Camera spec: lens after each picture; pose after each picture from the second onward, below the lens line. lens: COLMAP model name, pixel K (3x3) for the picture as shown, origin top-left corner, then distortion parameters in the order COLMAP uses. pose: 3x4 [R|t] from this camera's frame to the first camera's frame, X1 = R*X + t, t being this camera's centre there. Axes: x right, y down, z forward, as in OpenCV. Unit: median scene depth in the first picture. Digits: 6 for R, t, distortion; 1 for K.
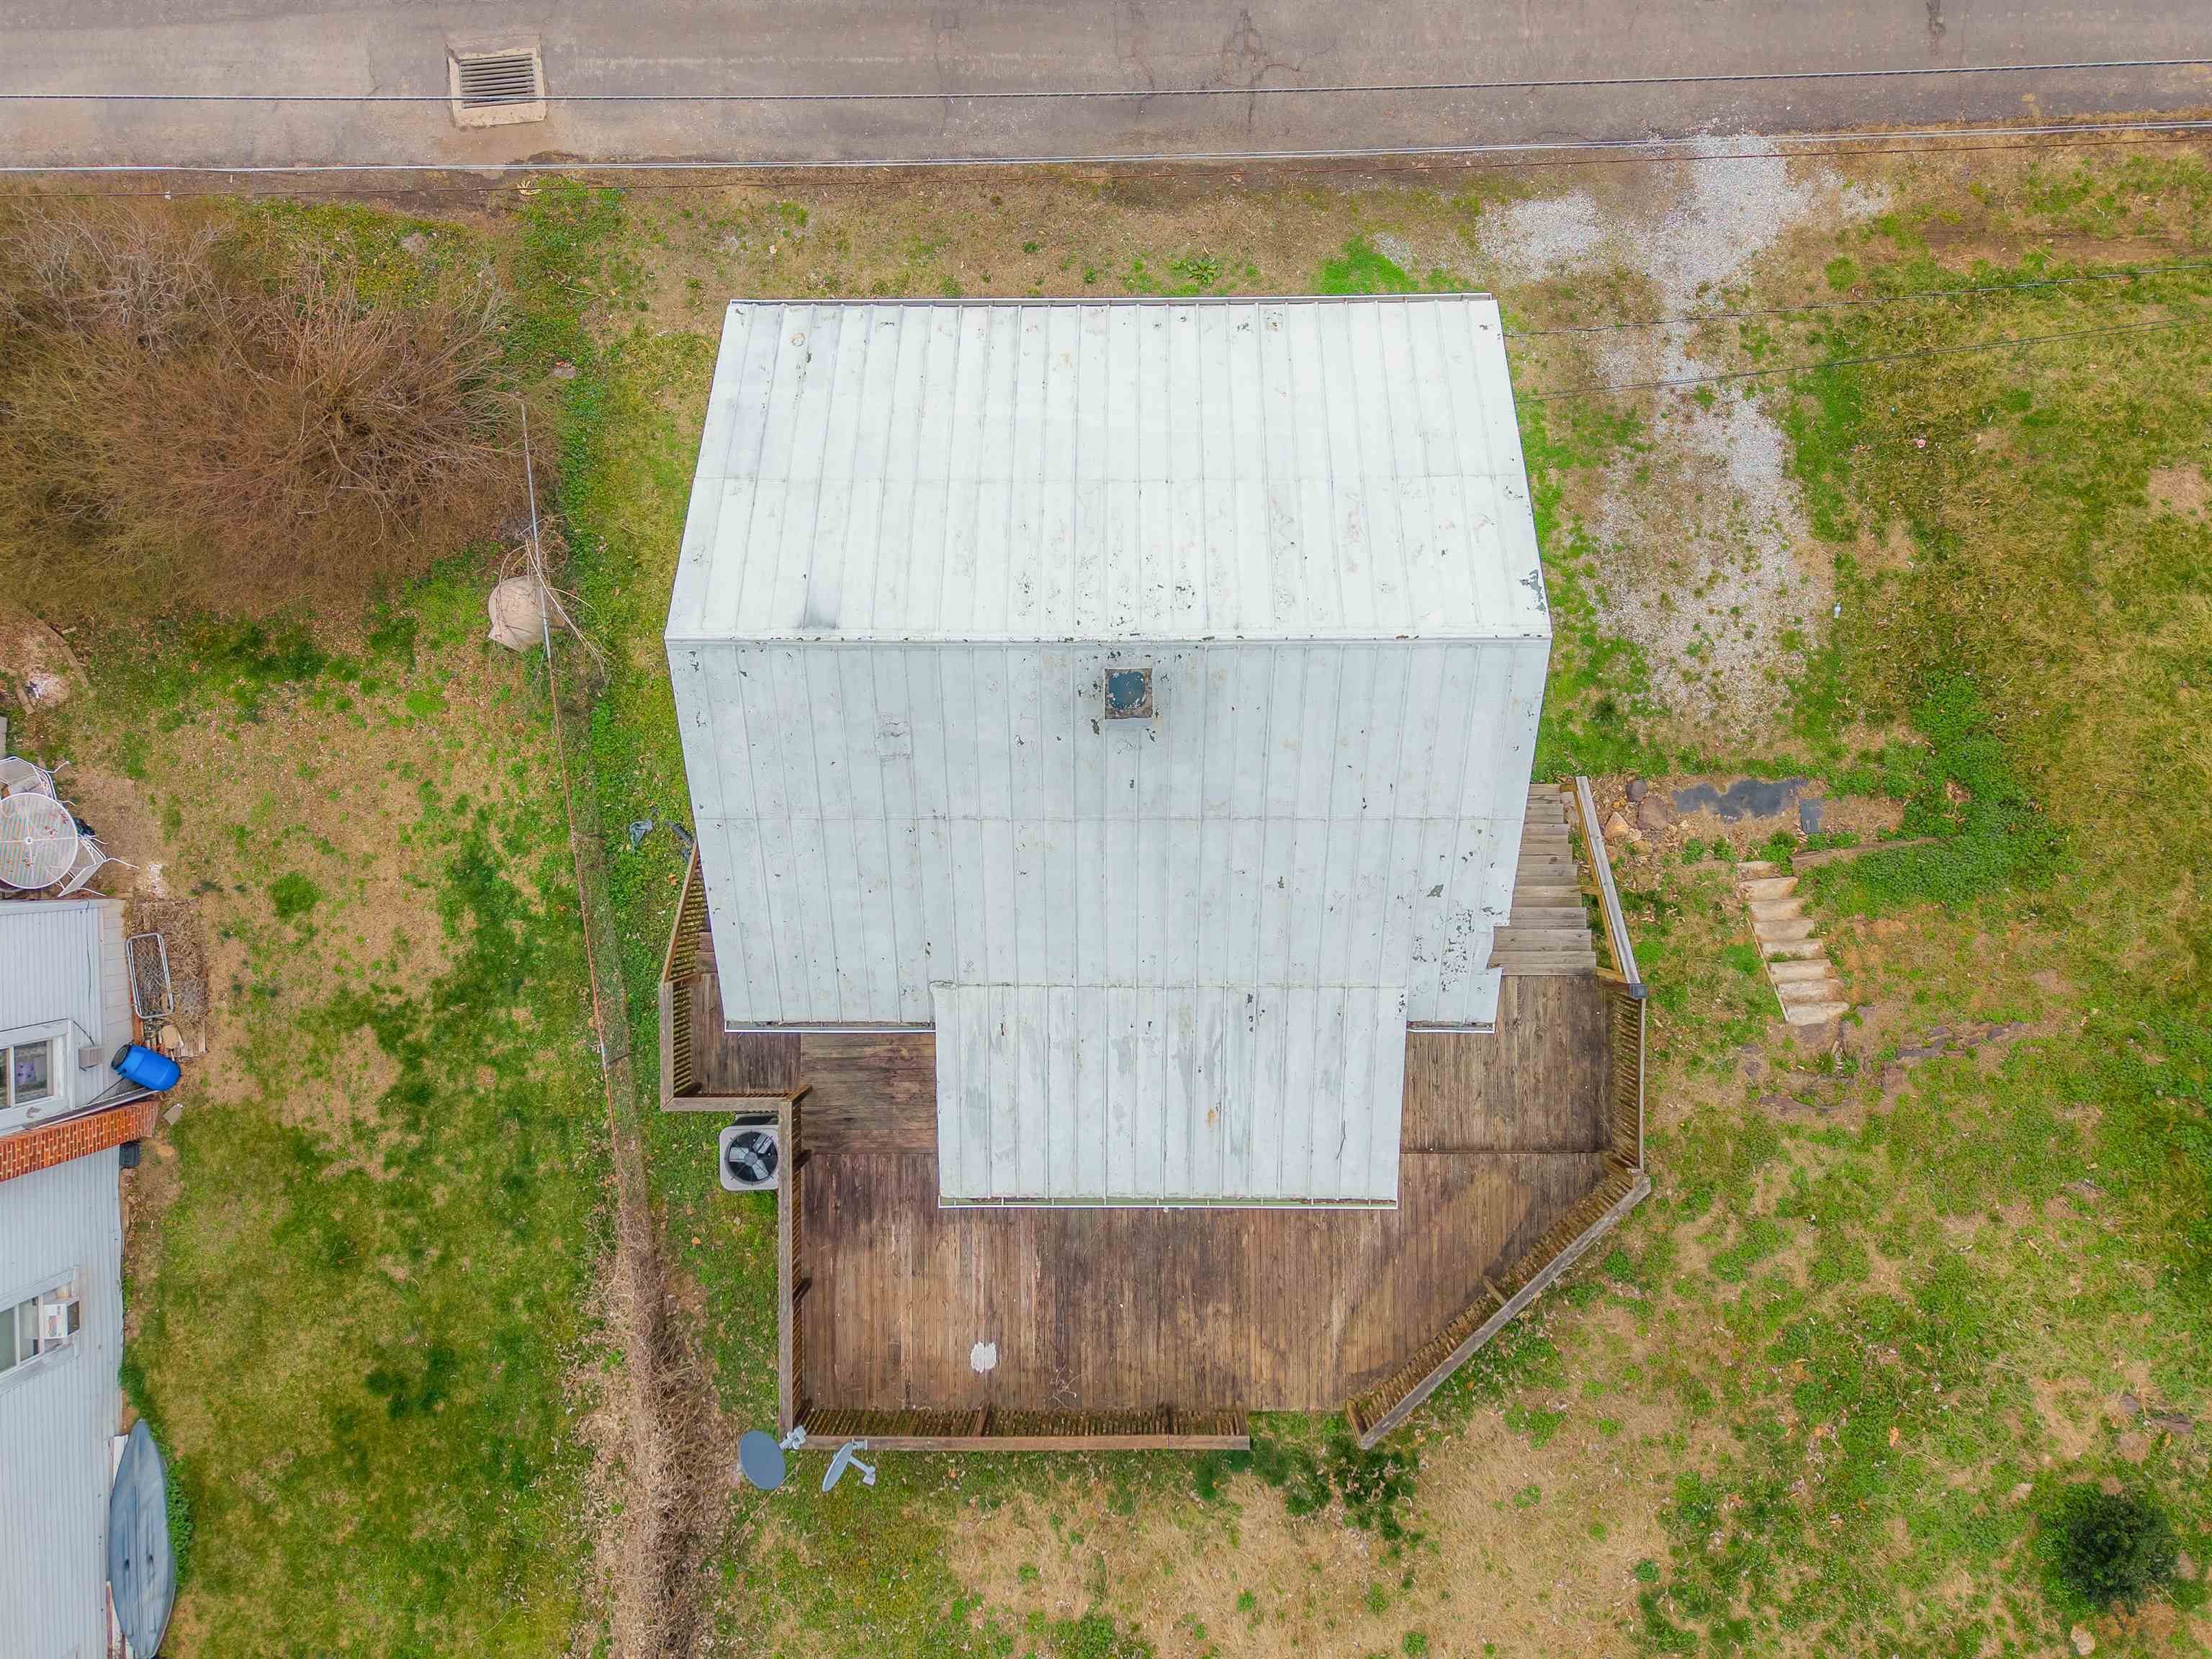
lens RADIAL K [[1488.1, 0, 1106.0], [0, 1488.1, 829.5], [0, 0, 1]] dist [0.023843, -0.021002]
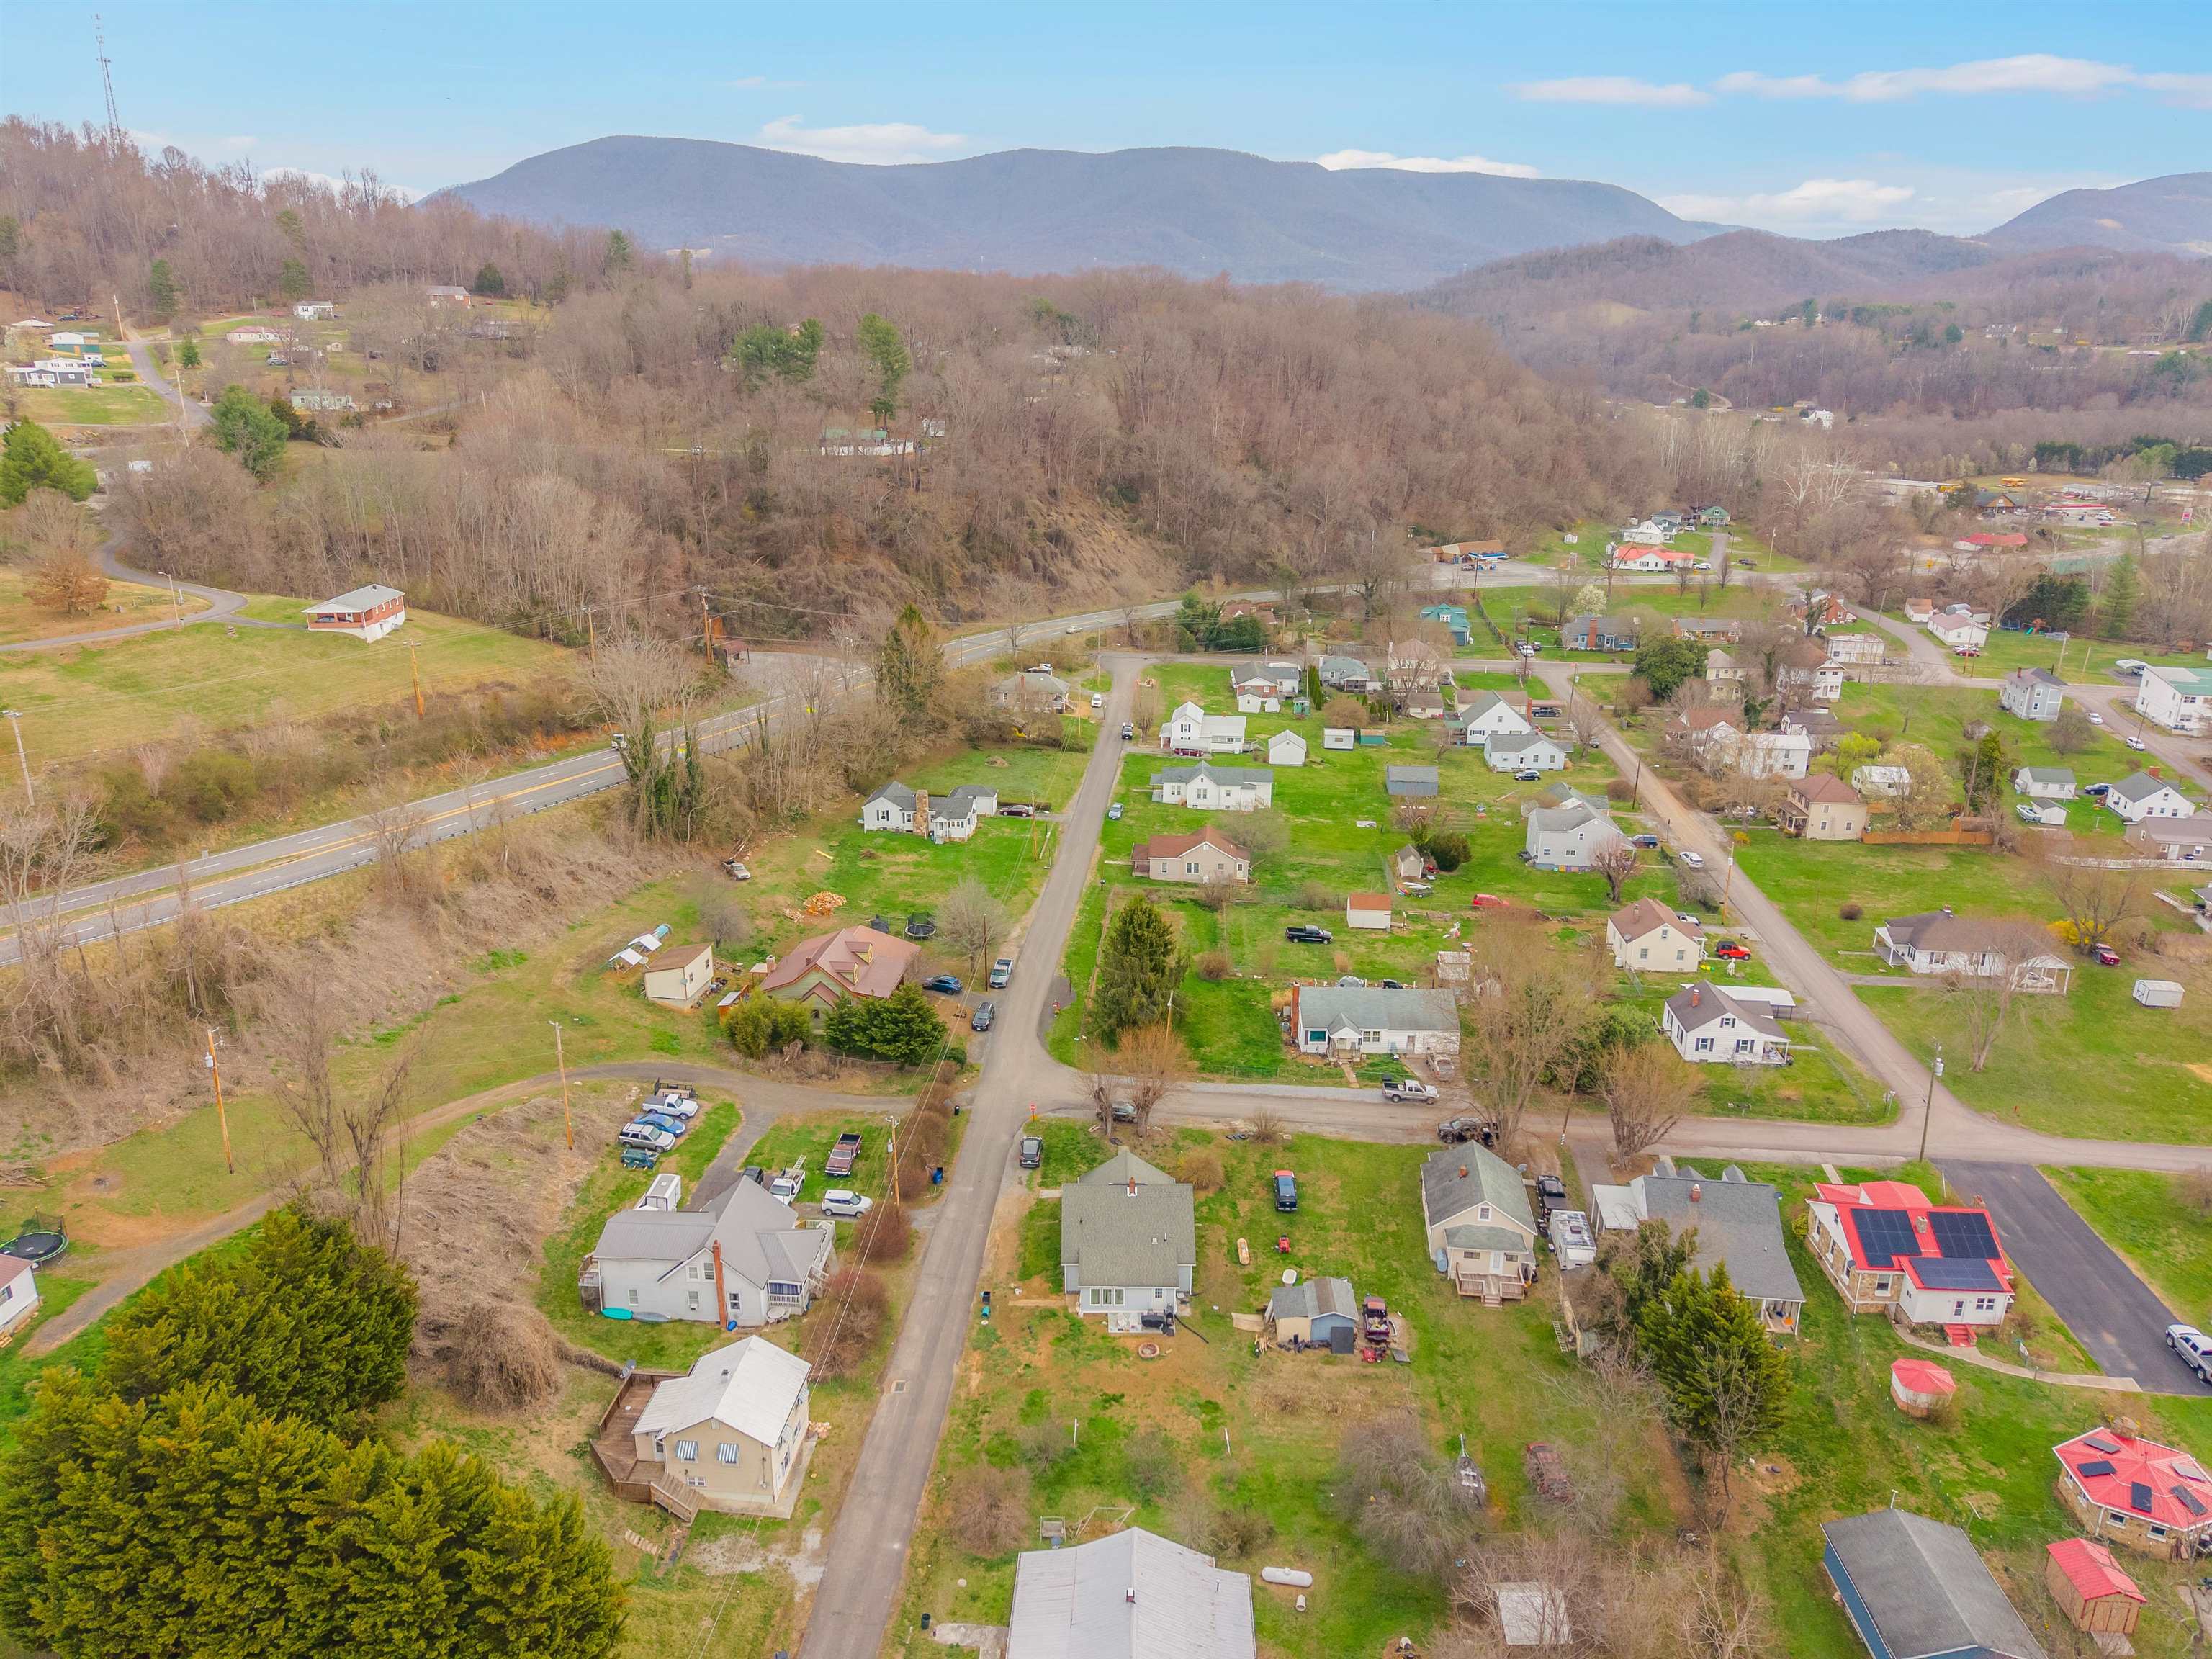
lens RADIAL K [[1488.1, 0, 1106.0], [0, 1488.1, 829.5], [0, 0, 1]] dist [0.023843, -0.021002]
pose [[-0.096650, 0.318397, -0.943018, 3.917582], [-0.995310, -0.027012, 0.092889, -1.701396], [0.004103, 0.947573, 0.319514, -2.551923]]
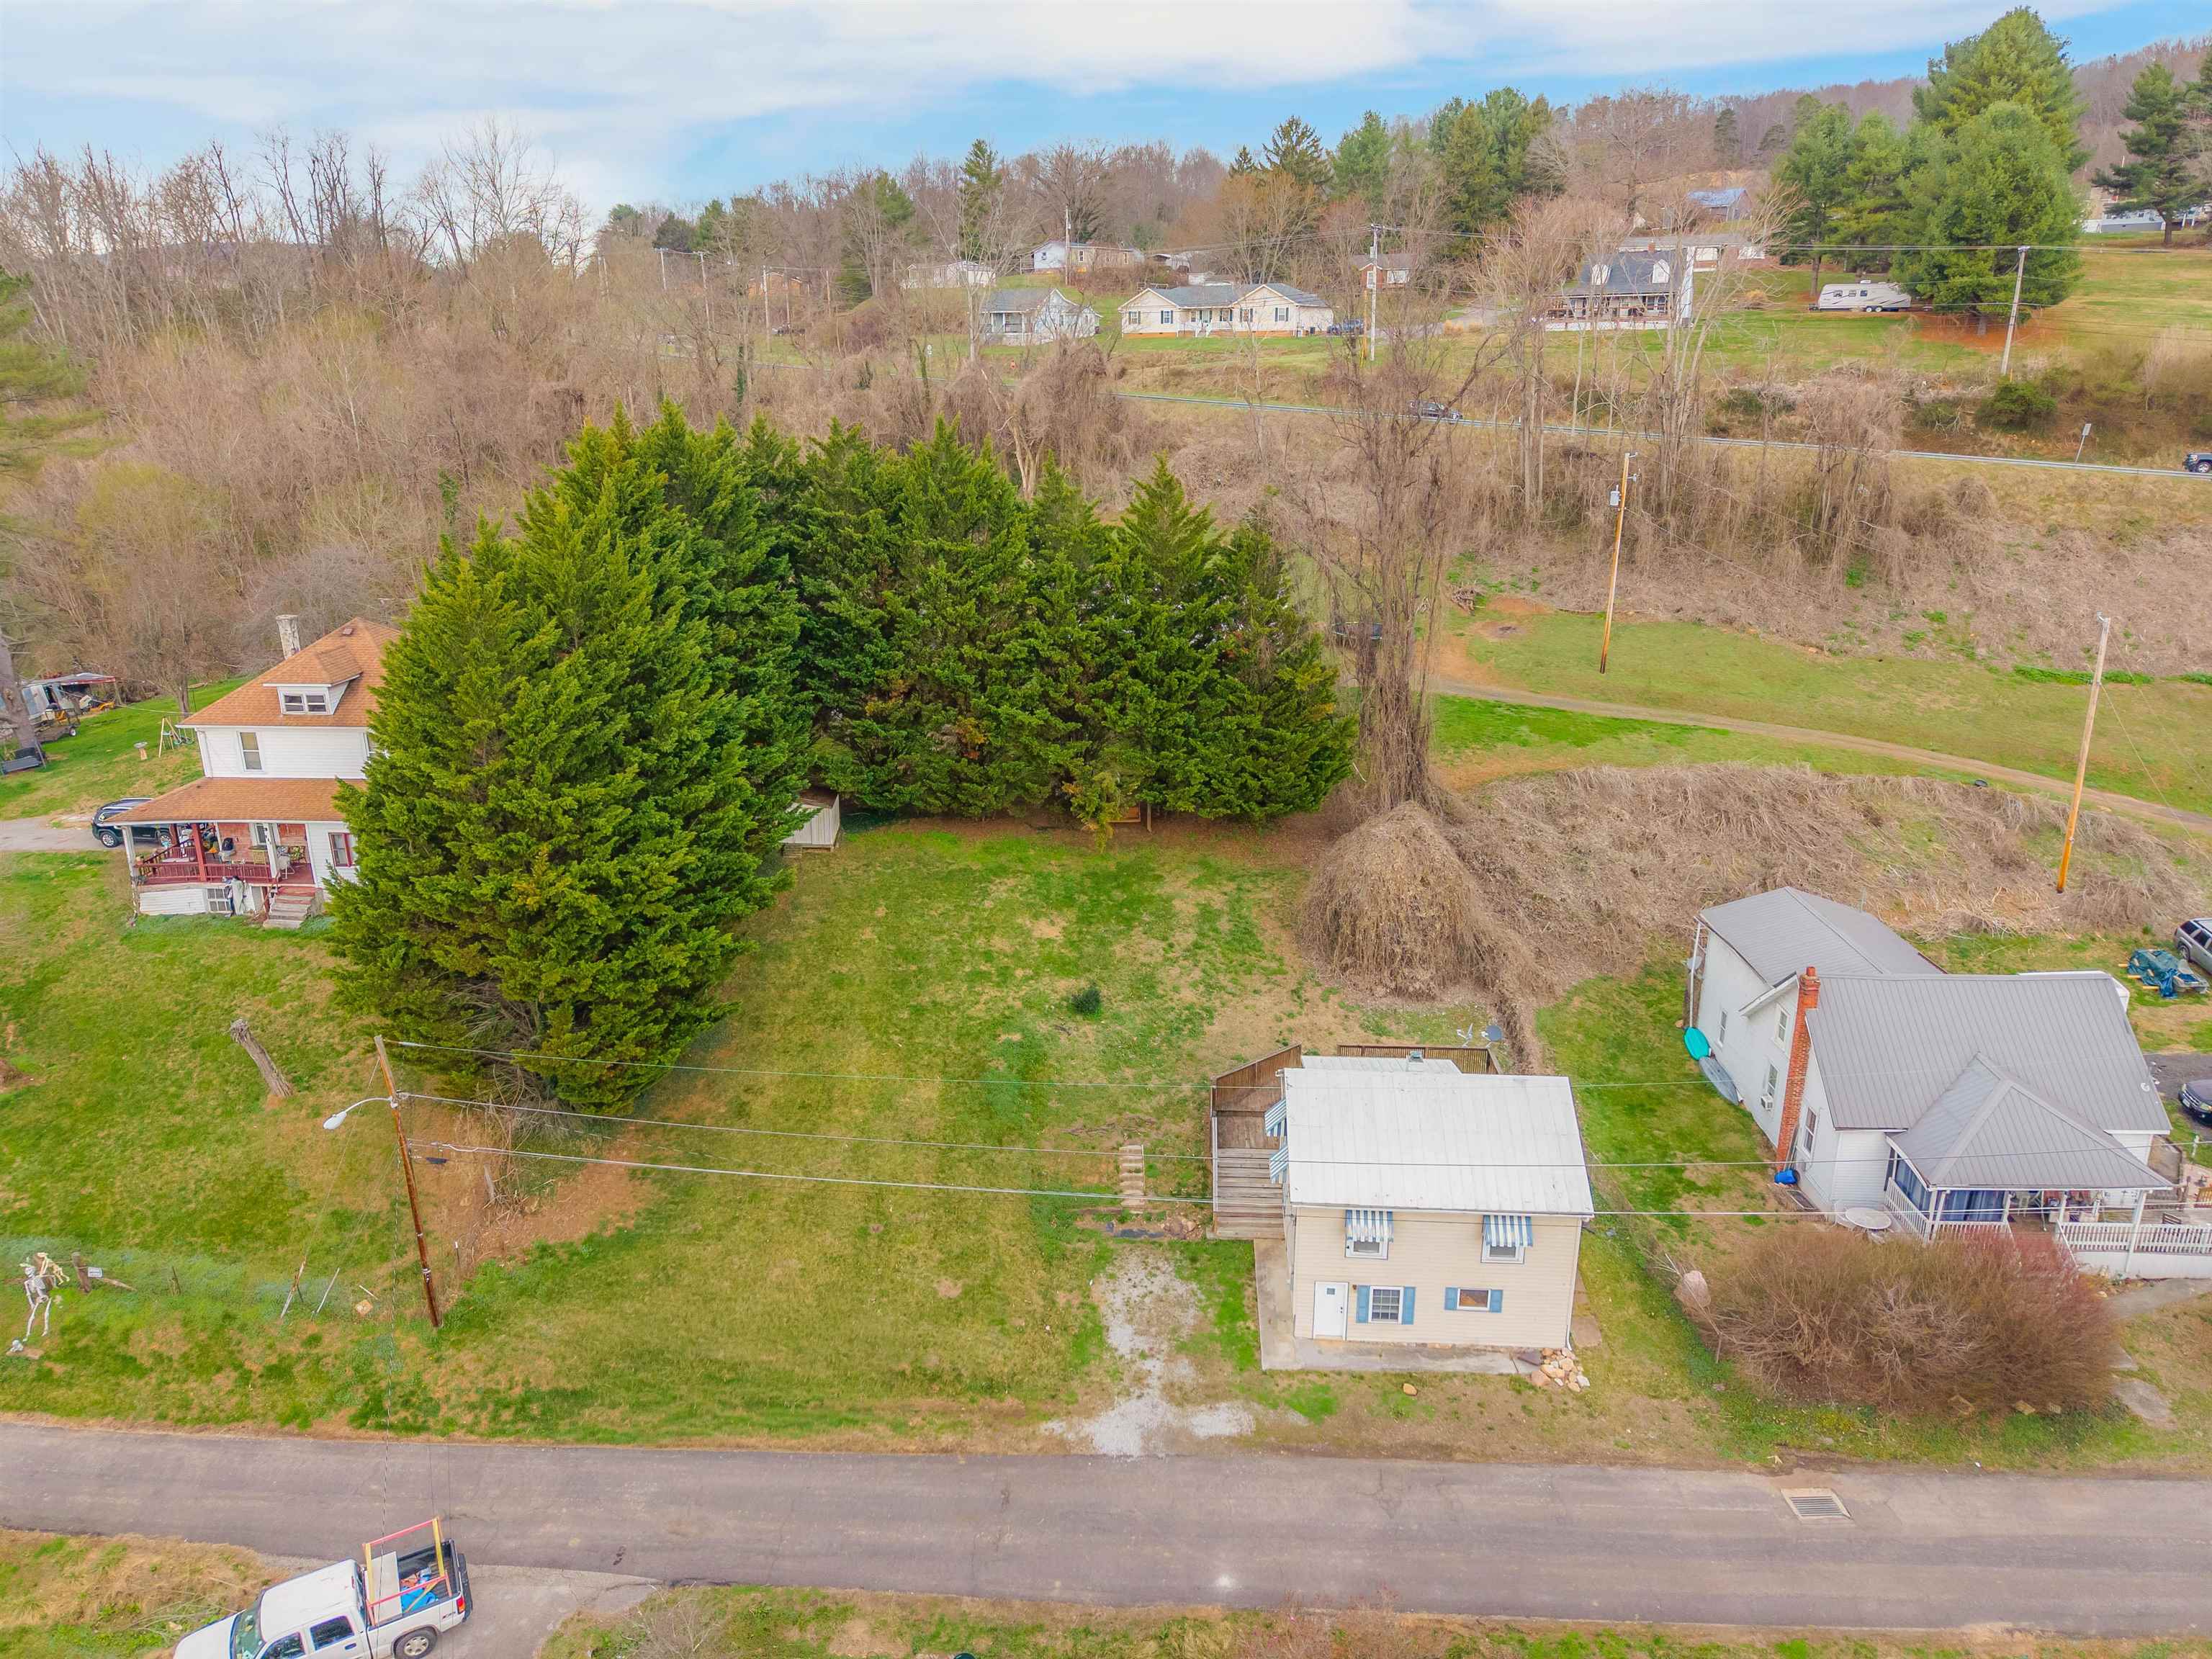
lens RADIAL K [[1481.7, 0, 1105.8], [0, 1481.7, 823.5], [0, 0, 1]] dist [0.029367, -0.030778]
pose [[-0.998057, 0.000868, 0.062304, 0.332126], [0.059144, -0.301486, 0.951635, -2.077987], [0.019610, 0.953470, 0.300849, -0.326719]]
